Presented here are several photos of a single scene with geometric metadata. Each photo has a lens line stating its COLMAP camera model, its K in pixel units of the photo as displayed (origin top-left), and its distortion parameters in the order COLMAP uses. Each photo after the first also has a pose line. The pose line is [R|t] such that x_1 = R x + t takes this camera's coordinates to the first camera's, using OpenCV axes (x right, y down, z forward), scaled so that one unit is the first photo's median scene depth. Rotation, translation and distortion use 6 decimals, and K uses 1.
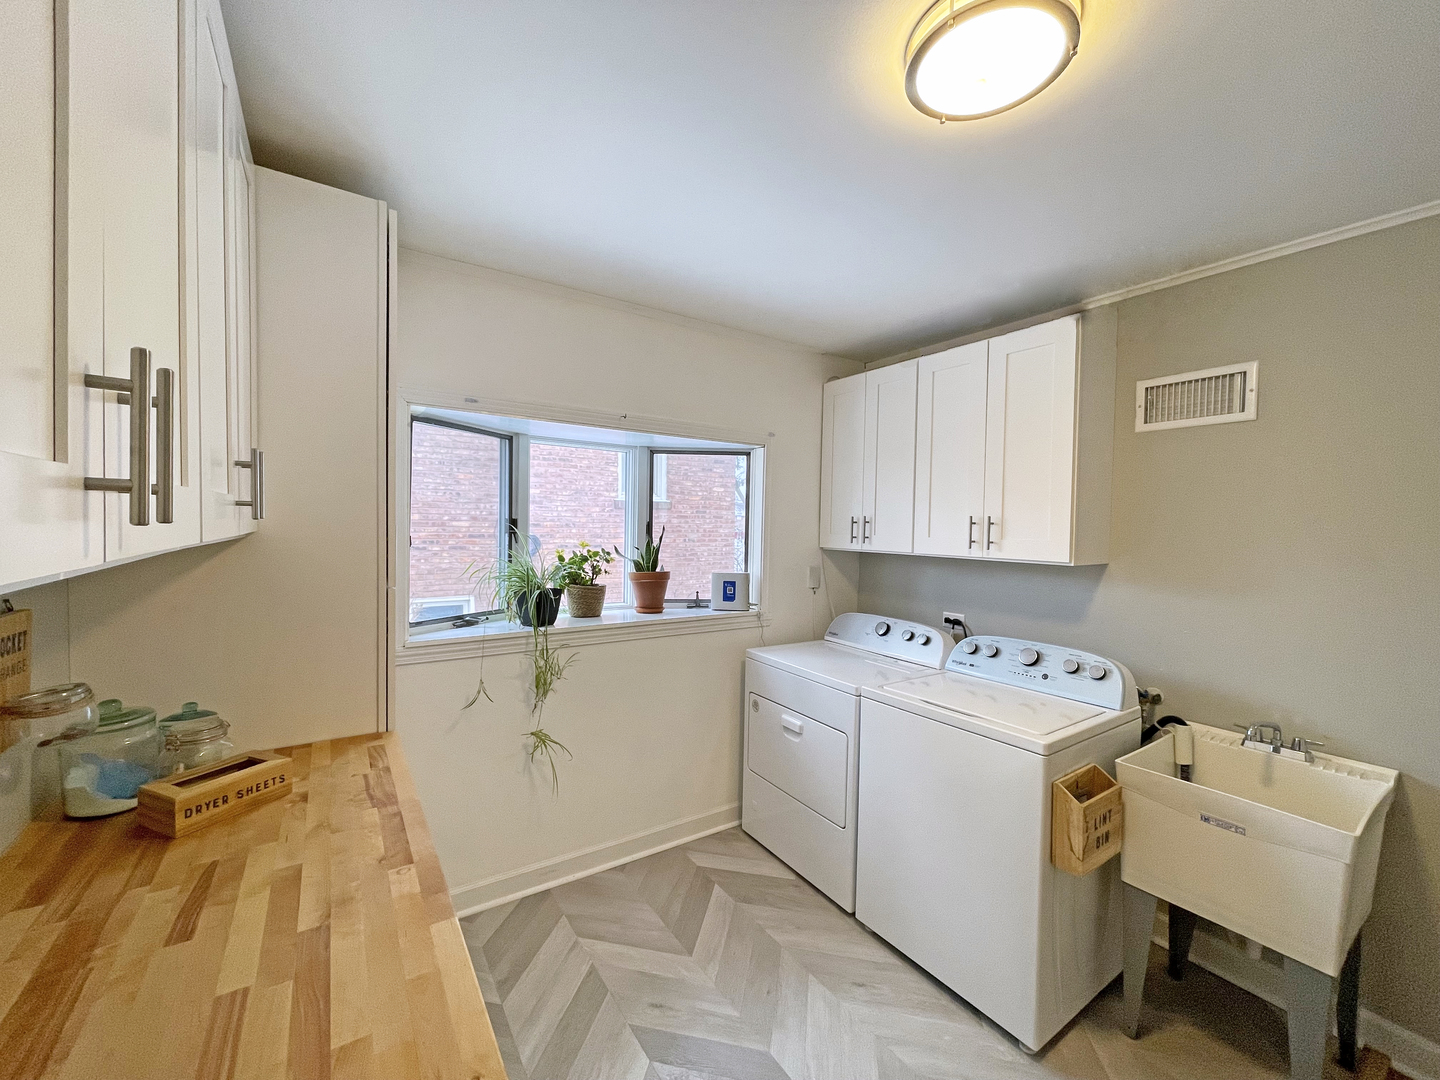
lens RADIAL K [[582.2, 0, 720.0], [0, 582.2, 540.0], [0, 0, 1]] dist [-0.002028, 0.000226]
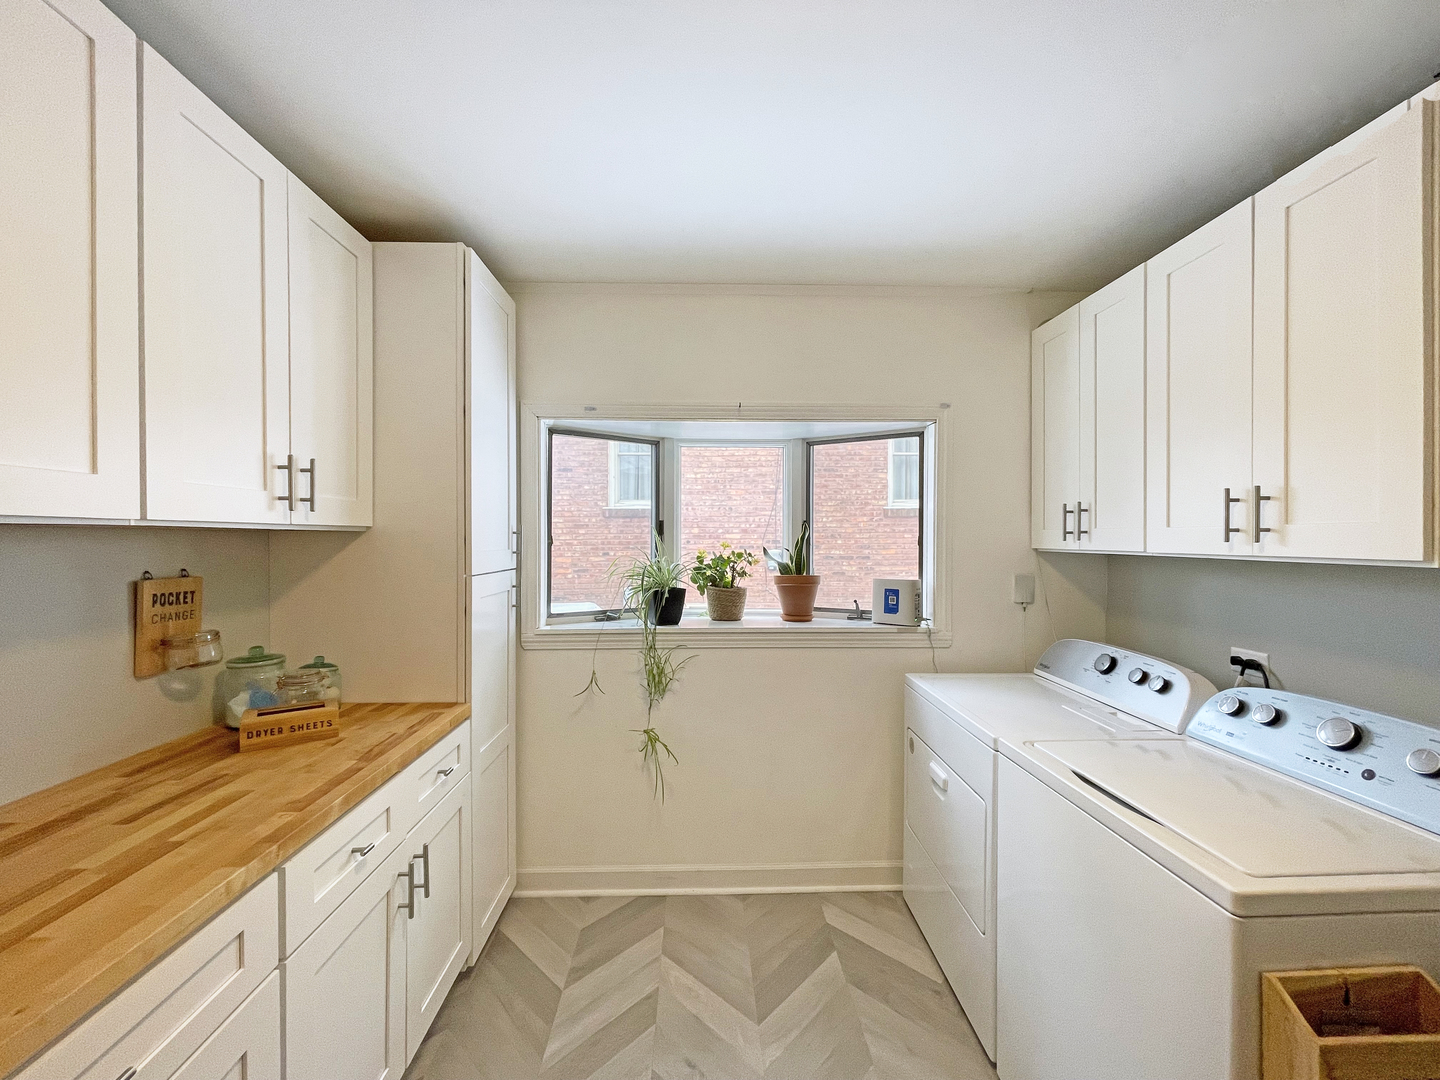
lens RADIAL K [[582.2, 0, 720.0], [0, 582.2, 540.0], [0, 0, 1]] dist [-0.002028, 0.000226]
pose [[0.844191, -0.016687, -0.535783, 0.282553], [0.000808, 0.999554, -0.029858, 0.028431], [0.536042, 0.024773, 0.843828, 0.184340]]
